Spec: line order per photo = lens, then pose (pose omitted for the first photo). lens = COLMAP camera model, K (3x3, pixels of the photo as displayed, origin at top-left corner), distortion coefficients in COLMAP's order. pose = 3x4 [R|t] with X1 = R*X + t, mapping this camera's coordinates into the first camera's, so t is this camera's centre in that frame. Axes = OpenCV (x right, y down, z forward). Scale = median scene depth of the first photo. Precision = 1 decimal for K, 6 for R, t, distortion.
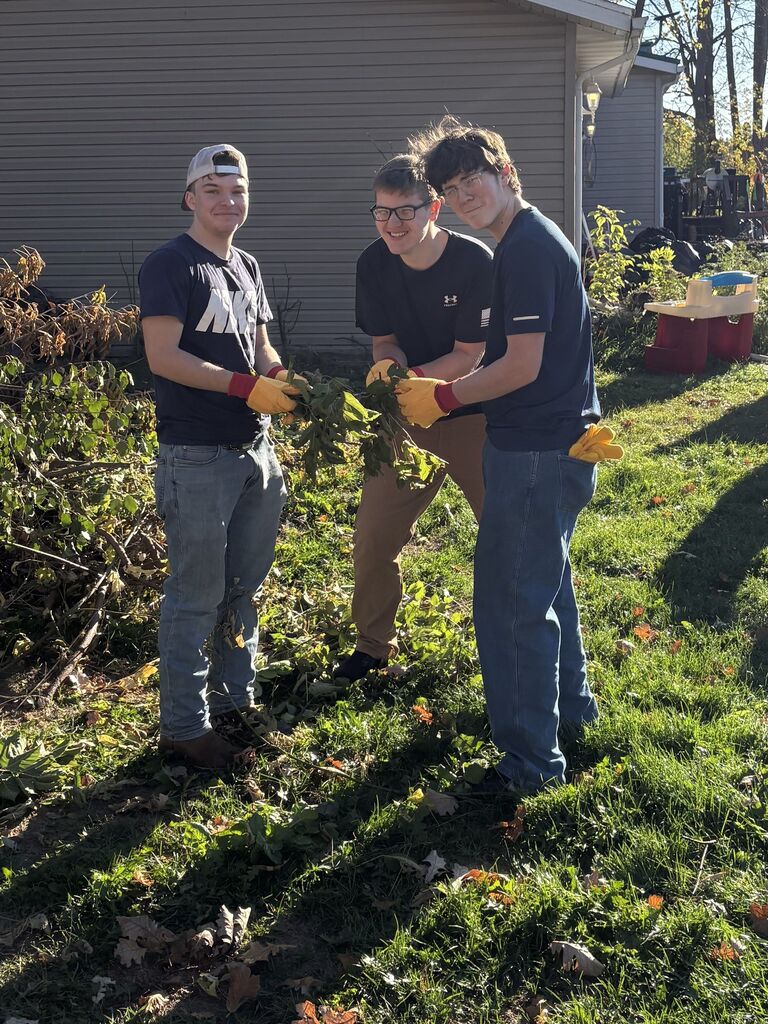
lens RADIAL K [[799.1, 0, 391.2], [0, 799.1, 512.6], [0, 0, 1]] dist [0.062185, -0.084770]
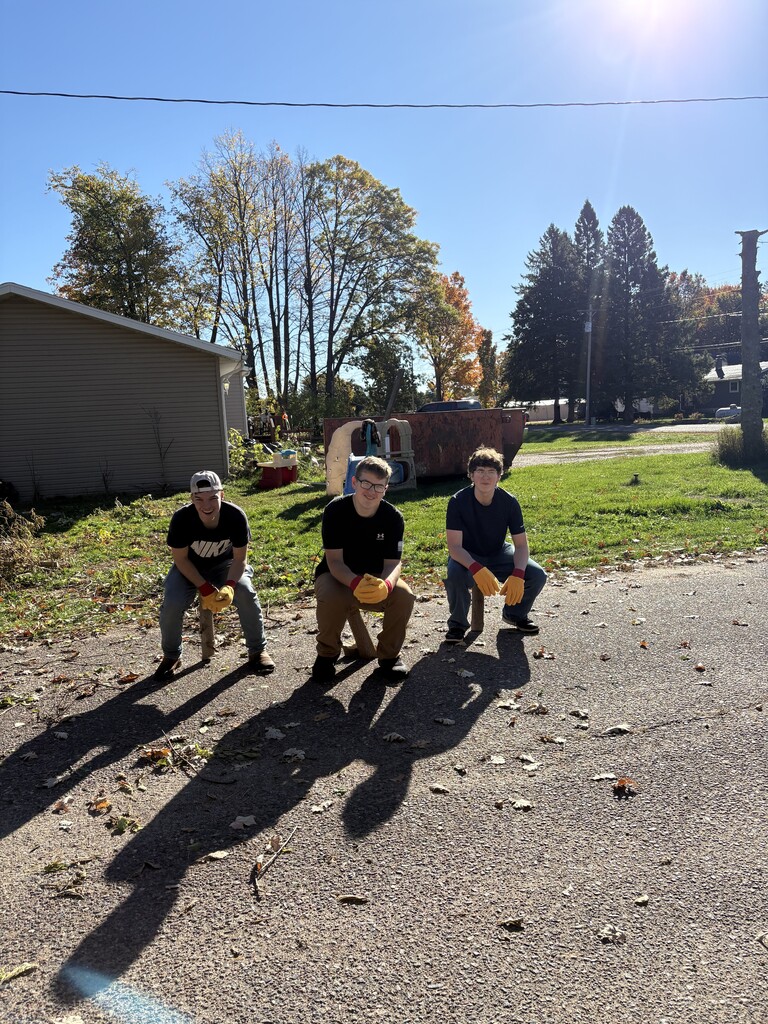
lens RADIAL K [[799.1, 0, 391.2], [0, 799.1, 512.6], [0, 0, 1]] dist [0.062185, -0.084770]
pose [[0.852622, 0.002241, 0.522523, -0.286650], [0.138139, 0.963447, -0.229538, 0.237462], [-0.503937, 0.267890, 0.821147, -0.556893]]
